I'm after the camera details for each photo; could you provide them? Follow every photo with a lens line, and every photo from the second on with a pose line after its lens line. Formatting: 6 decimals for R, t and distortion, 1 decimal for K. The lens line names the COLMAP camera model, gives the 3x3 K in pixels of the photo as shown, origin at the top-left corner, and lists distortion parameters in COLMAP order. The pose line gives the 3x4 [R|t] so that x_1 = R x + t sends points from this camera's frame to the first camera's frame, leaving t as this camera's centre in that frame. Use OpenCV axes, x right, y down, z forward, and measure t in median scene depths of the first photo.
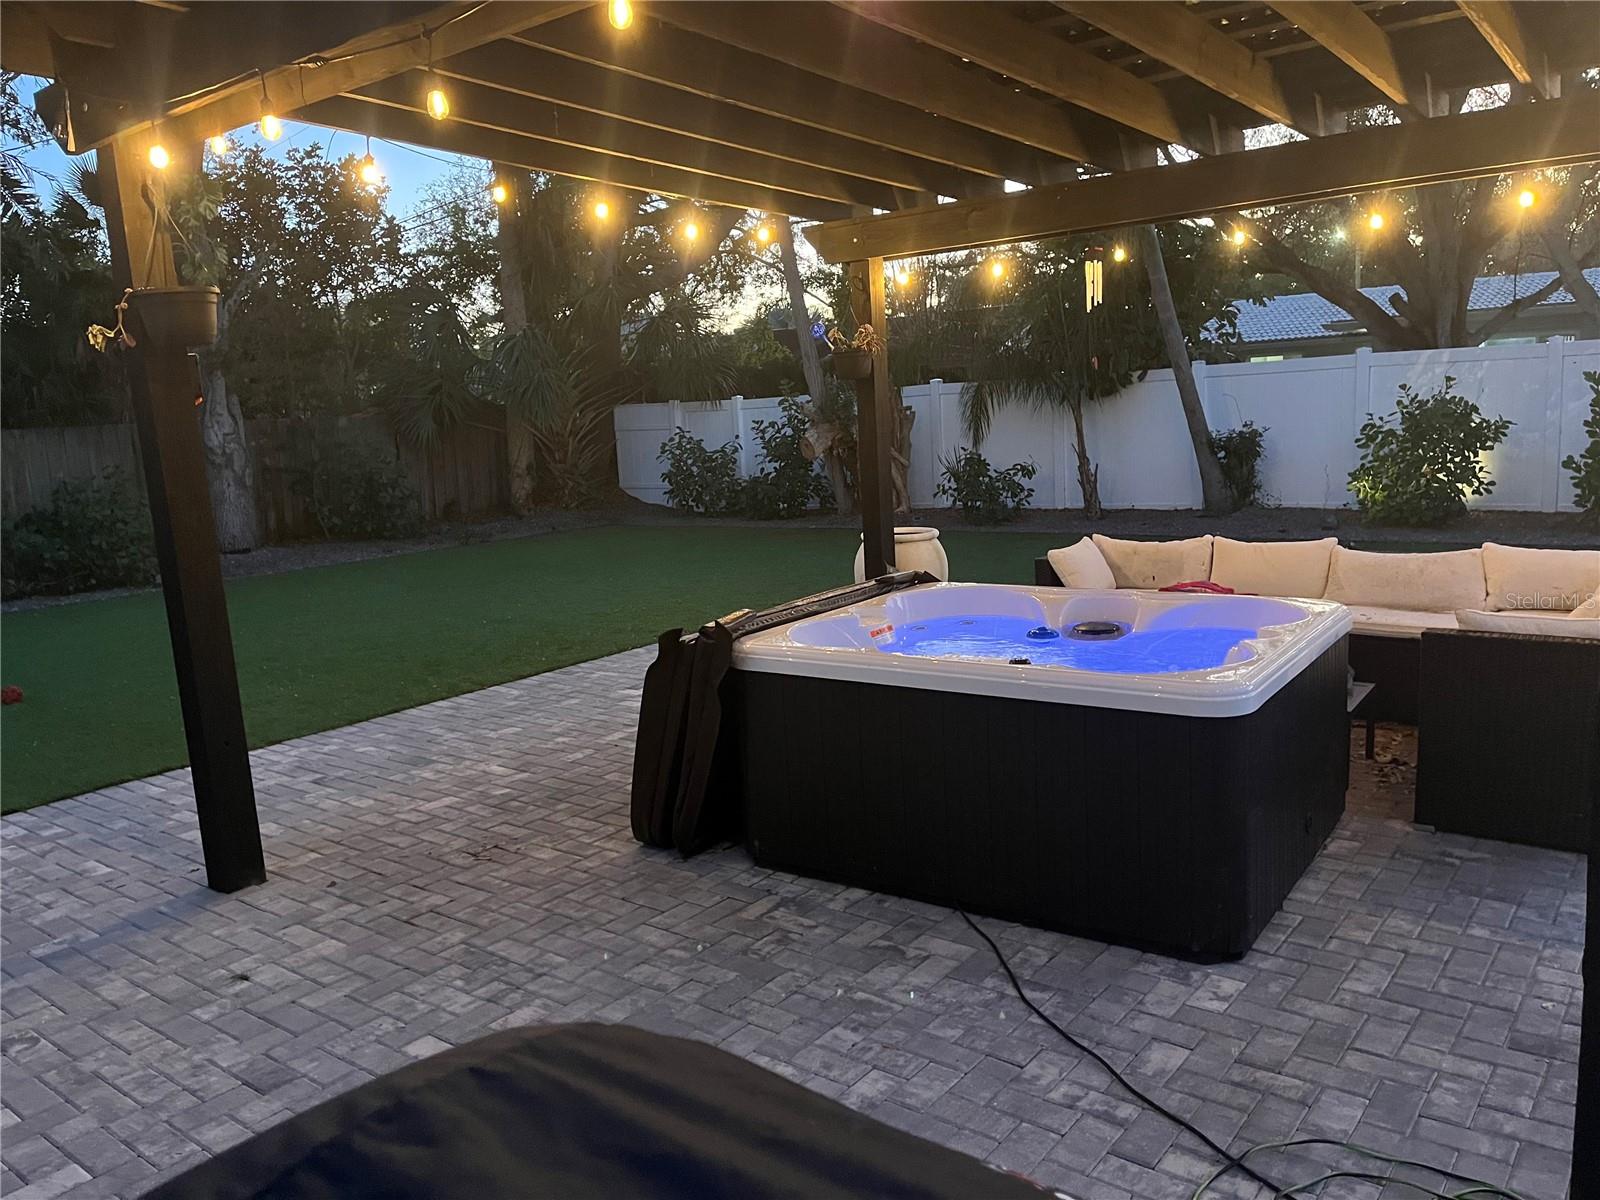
lens RADIAL K [[1206.2, 0, 797.0], [0, 1206.2, 610.7], [0, 0, 1]] dist [0.093980, -0.127861]
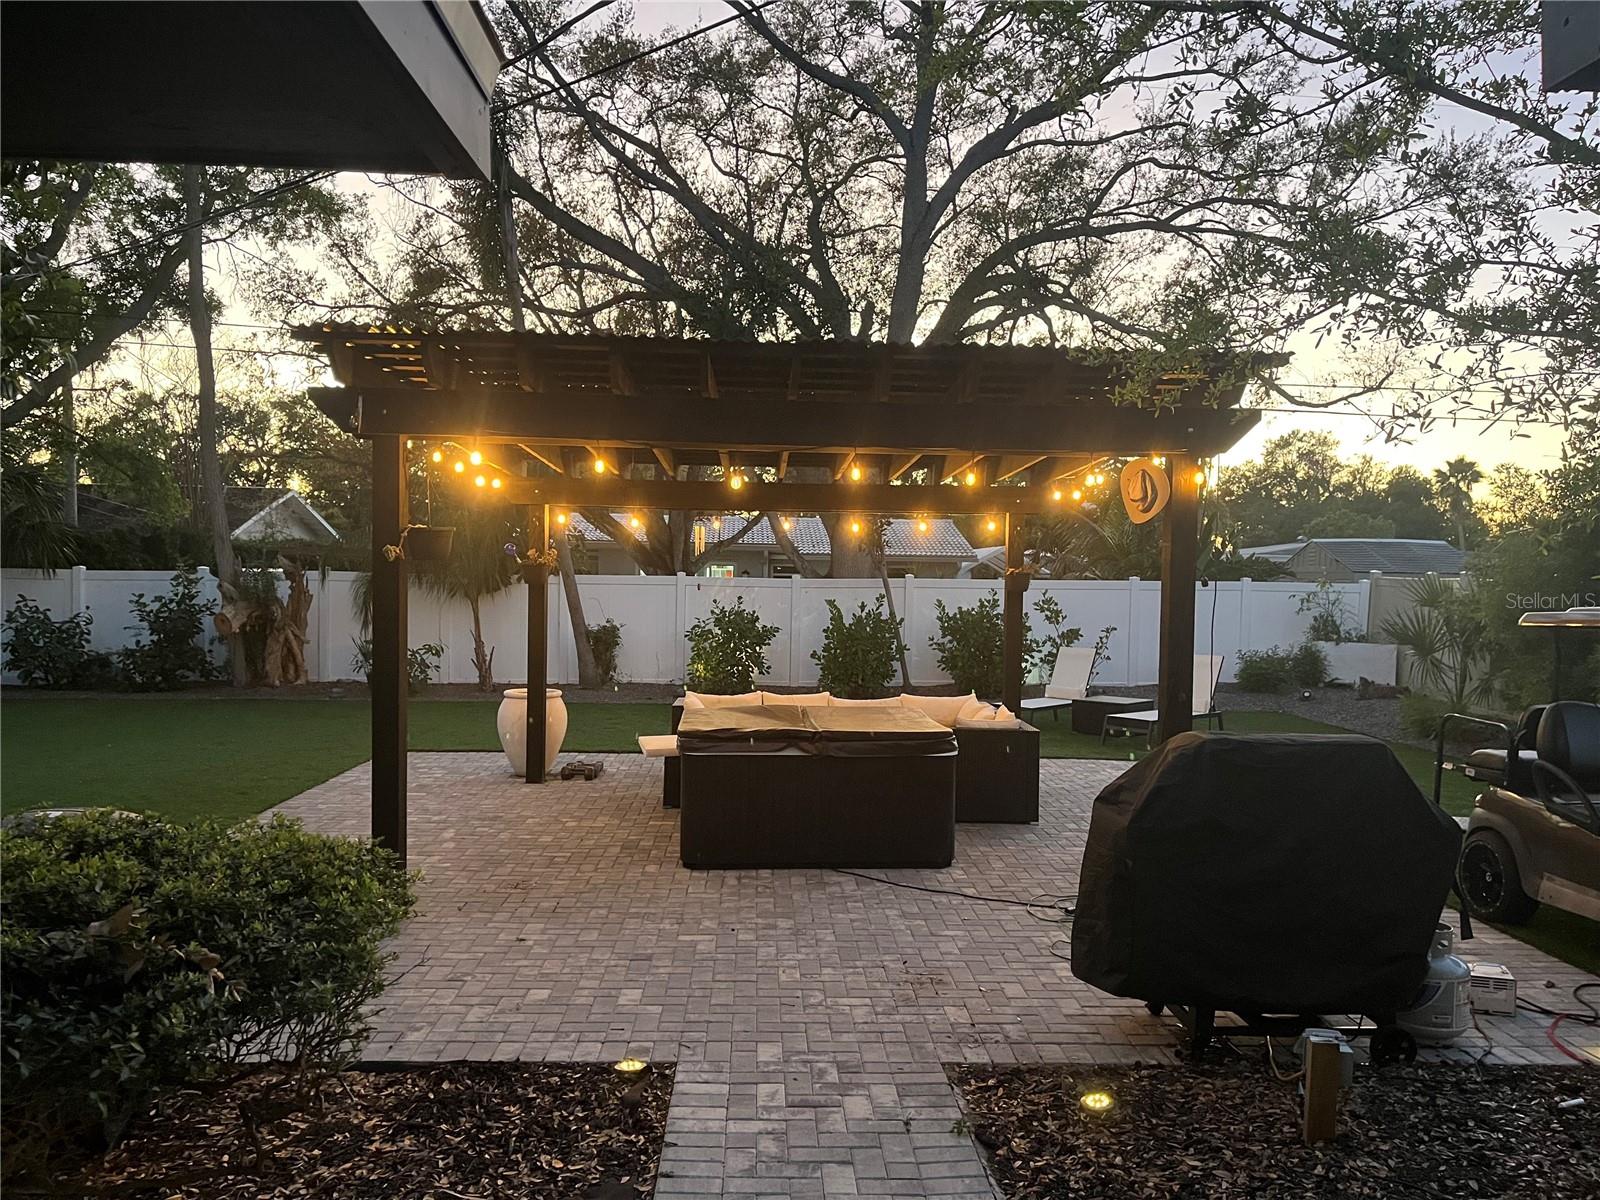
lens RADIAL K [[1206.2, 0, 797.0], [0, 1206.2, 610.7], [0, 0, 1]] dist [0.093980, -0.127861]
pose [[0.766313, 0.047126, 0.640737, -0.392759], [0.050468, 0.989809, -0.133158, 0.029621], [-0.640482, 0.134377, 0.756125, -0.175773]]
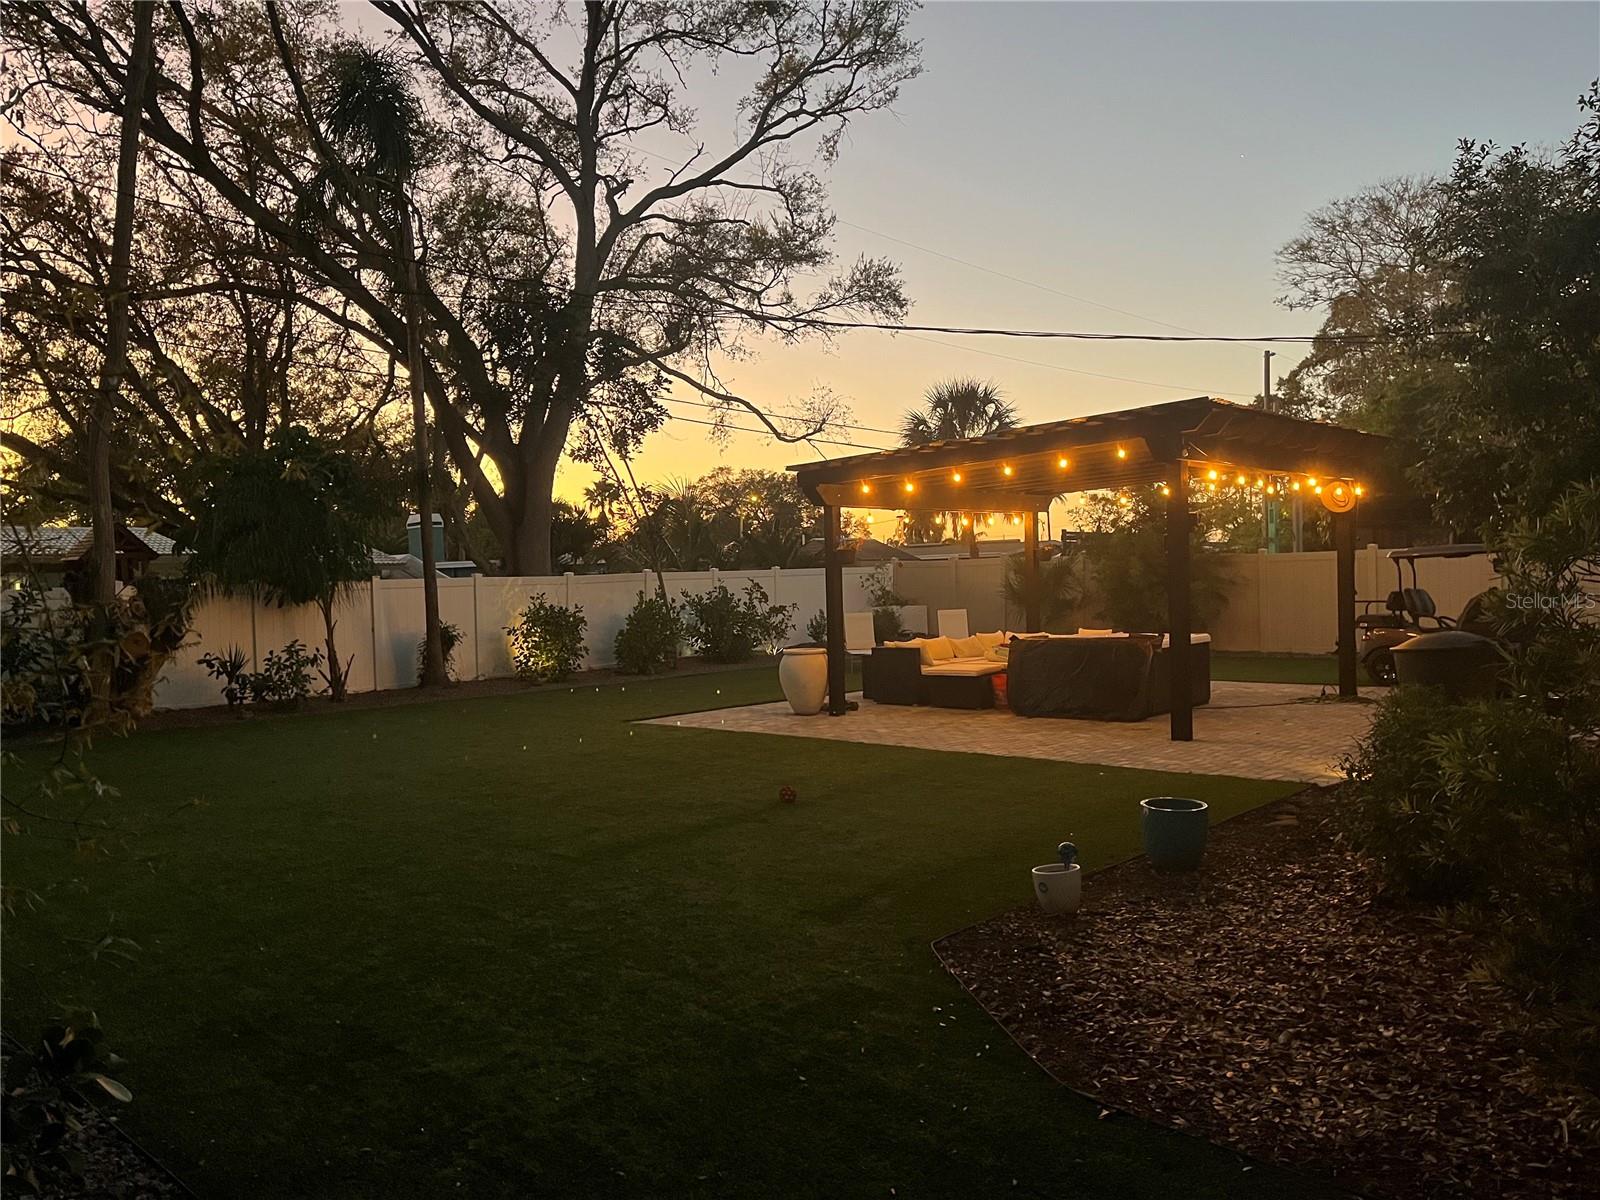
lens RADIAL K [[1206.2, 0, 797.0], [0, 1206.2, 610.7], [0, 0, 1]] dist [0.093980, -0.127861]
pose [[0.088229, 0.026374, 0.995751, -1.124902], [0.195256, 0.979798, -0.043253, -0.035405], [-0.976776, 0.198243, 0.081297, 0.584686]]
